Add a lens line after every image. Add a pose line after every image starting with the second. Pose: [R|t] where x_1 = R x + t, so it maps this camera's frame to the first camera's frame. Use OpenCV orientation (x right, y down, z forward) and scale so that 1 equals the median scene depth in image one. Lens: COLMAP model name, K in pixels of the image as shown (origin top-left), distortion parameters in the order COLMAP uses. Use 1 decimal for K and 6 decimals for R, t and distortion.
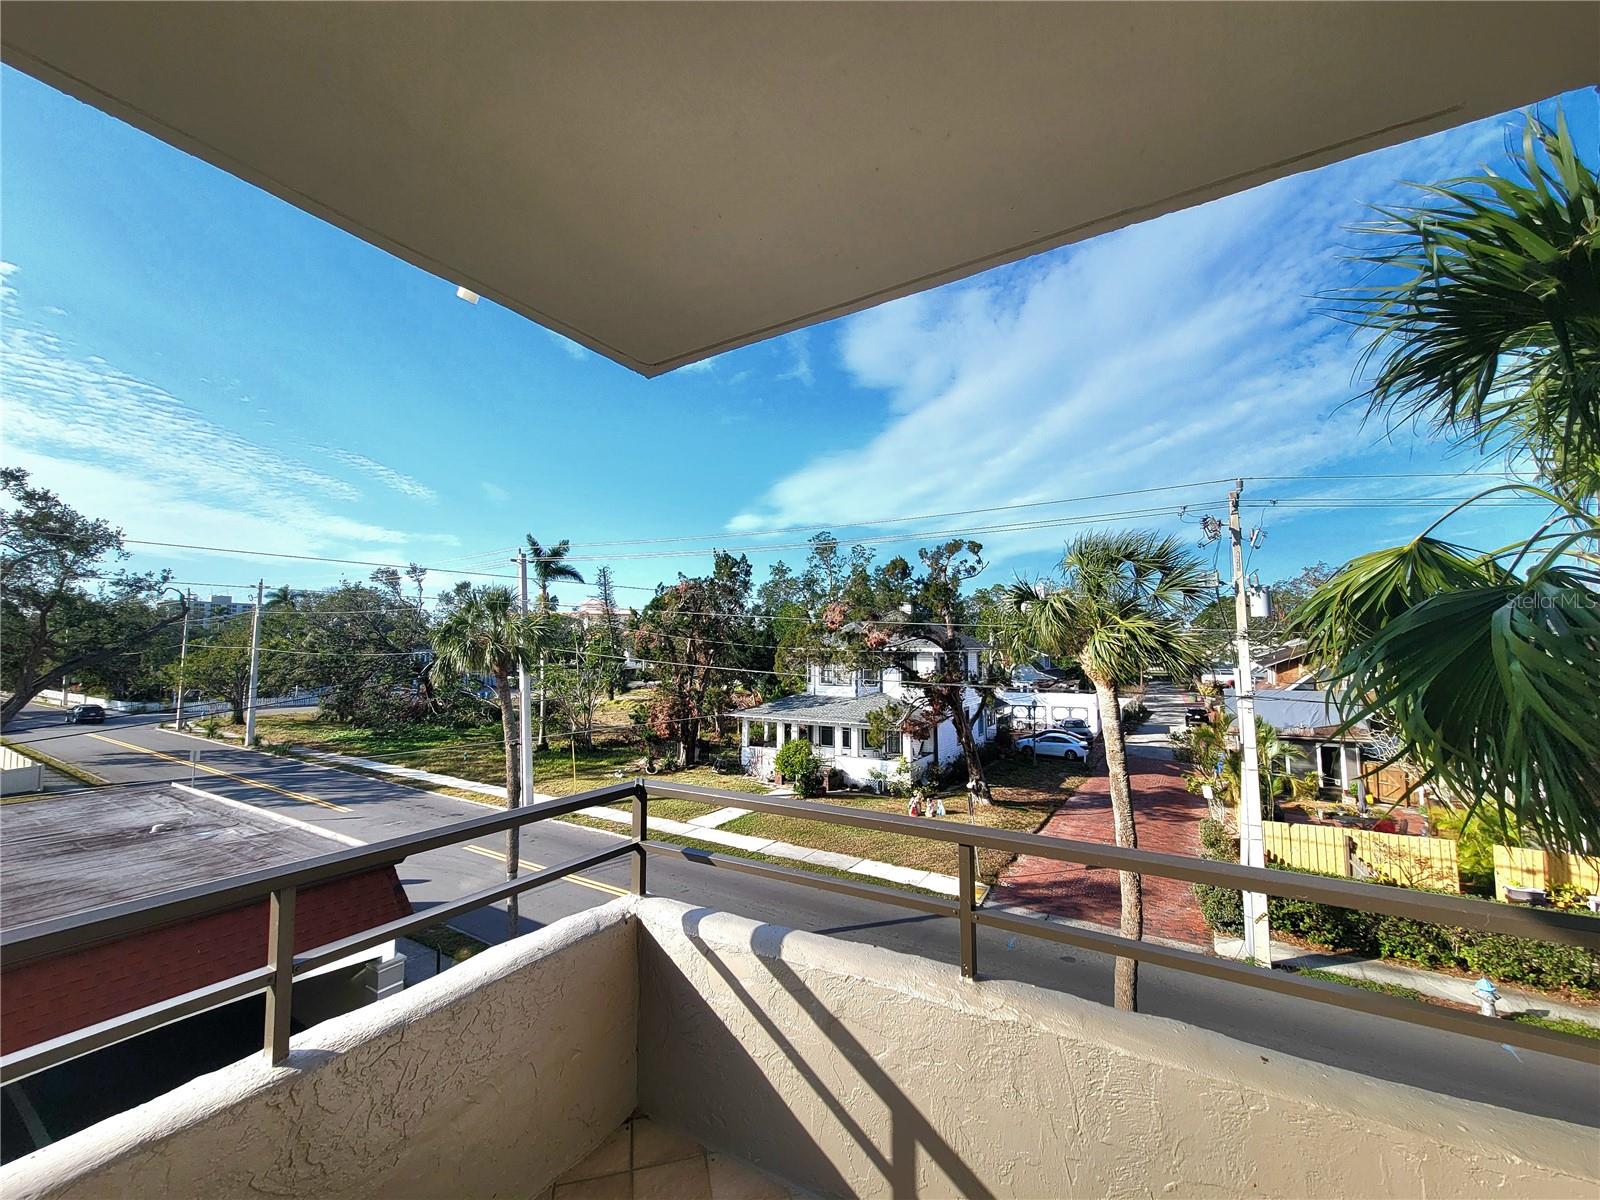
lens RADIAL K [[649.5, 0, 796.8], [0, 649.5, 604.4], [0, 0, 1]] dist [0.001521, -0.000651]
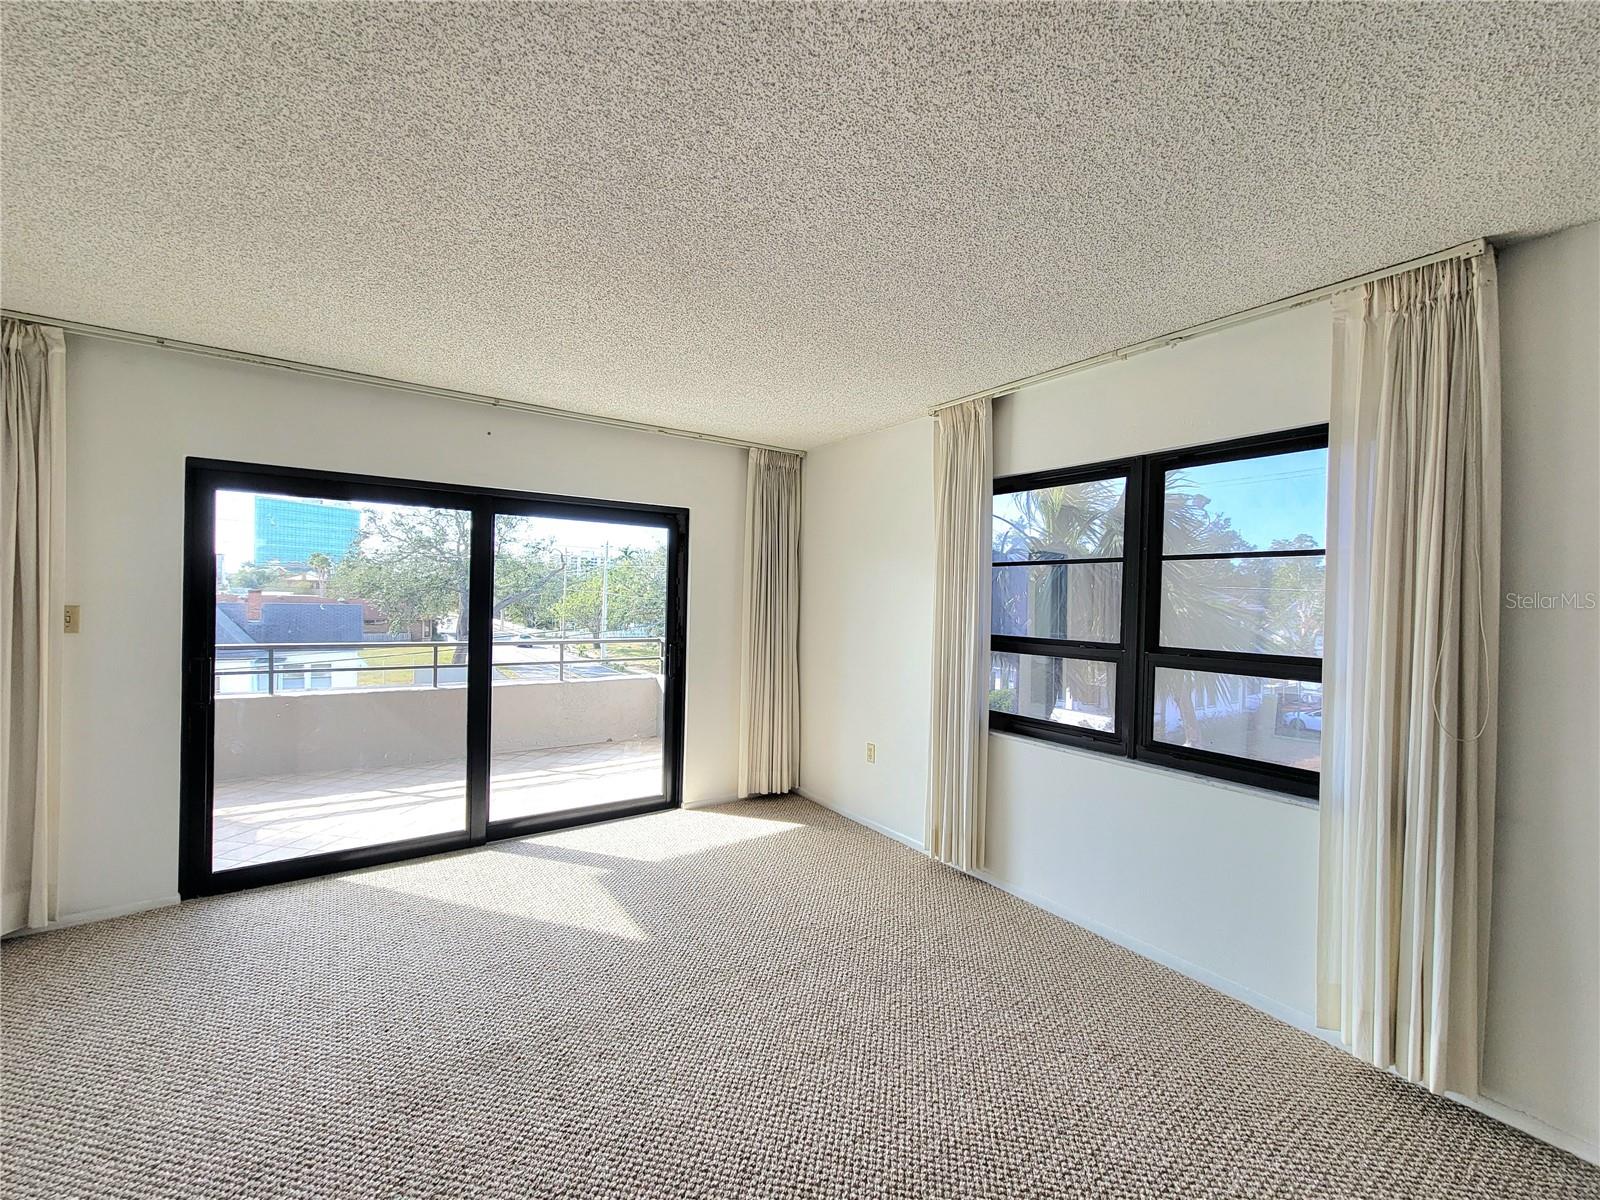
lens RADIAL K [[649.5, 0, 796.7], [0, 649.5, 603.4], [0, 0, 1]] dist [0.001521, -0.000651]
pose [[0.915371, 0.026203, -0.401758, 0.121632], [0.002607, 0.997473, 0.070997, -0.008310], [0.402604, -0.066036, 0.912989, -0.118280]]
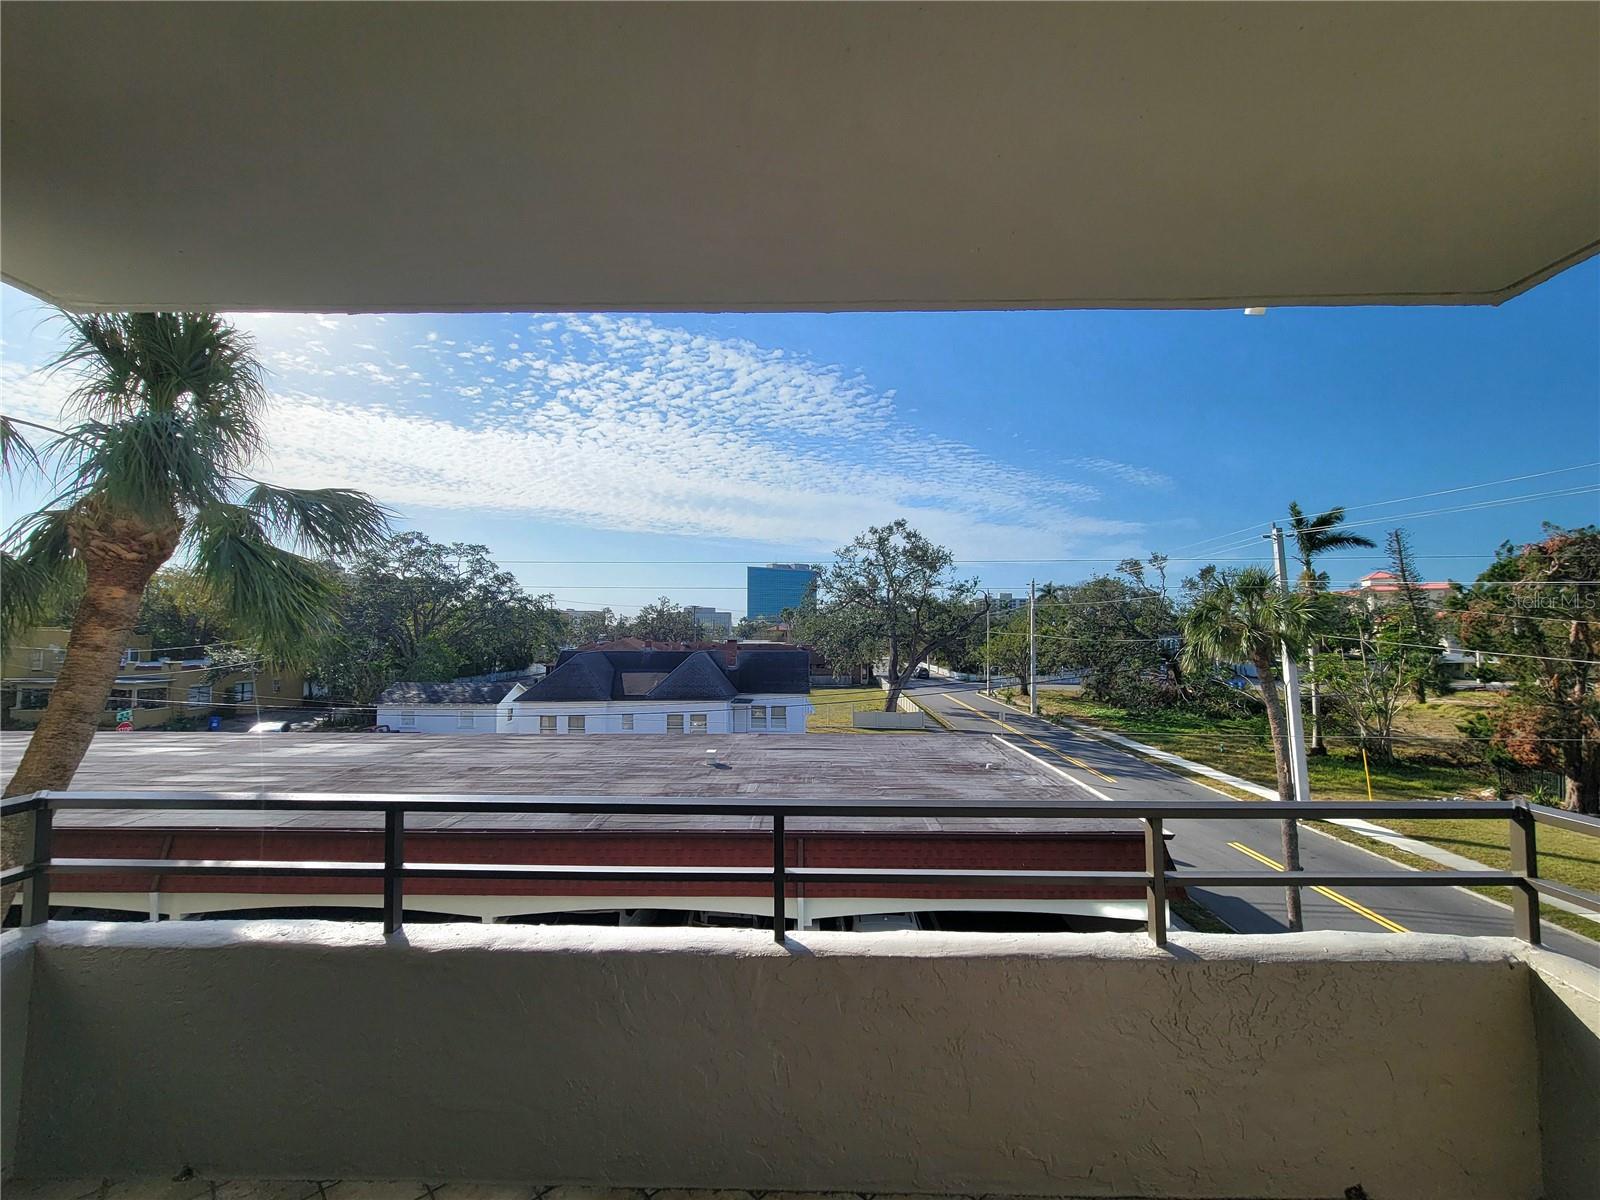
lens RADIAL K [[649.5, 0, 796.8], [0, 649.5, 606.4], [0, 0, 1]] dist [0.001521, -0.000651]
pose [[0.508009, -0.036681, -0.860570, 0.000622], [0.057531, 0.998307, -0.008590, -0.001603], [0.859428, -0.045146, 0.509259, -0.014179]]
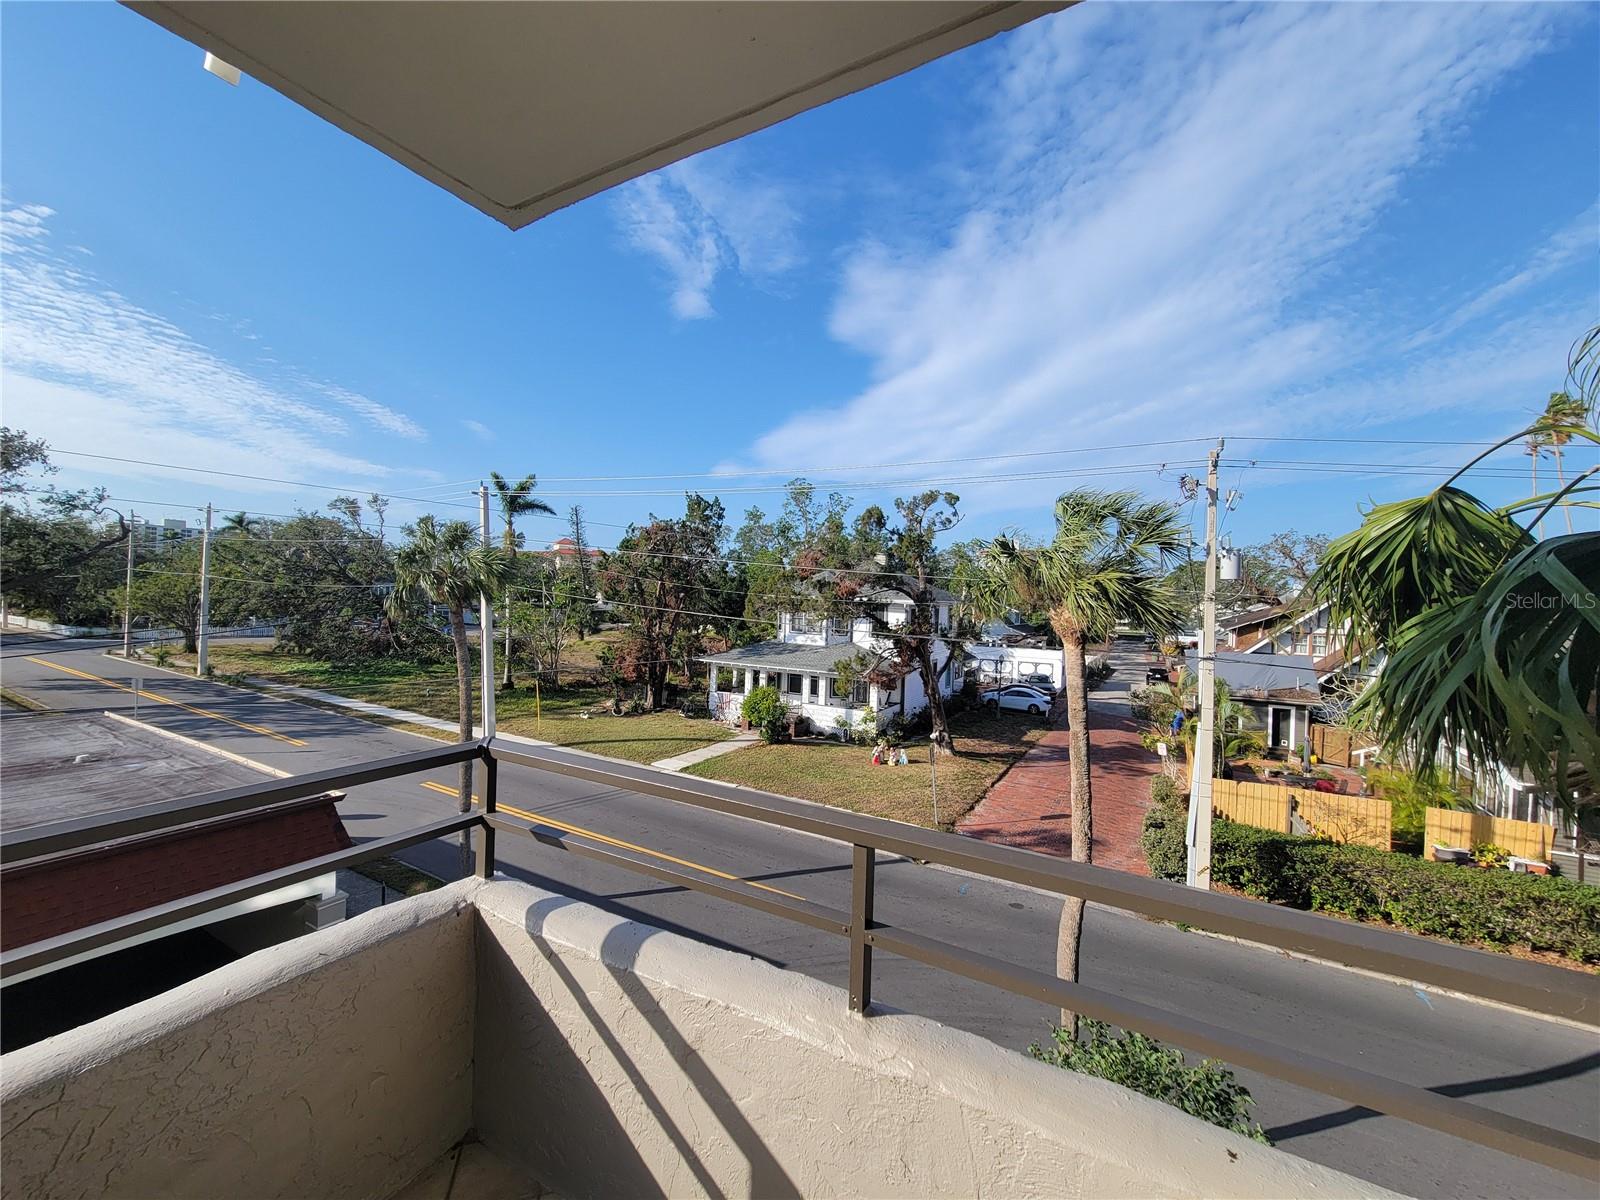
lens RADIAL K [[649.5, 0, 798.1], [0, 649.5, 605.6], [0, 0, 1]] dist [0.001521, -0.000651]
pose [[0.998602, 0.035070, 0.039545, 0.007951], [-0.038190, 0.995973, 0.081113, 0.001891], [-0.036541, -0.082510, 0.995920, 0.014936]]
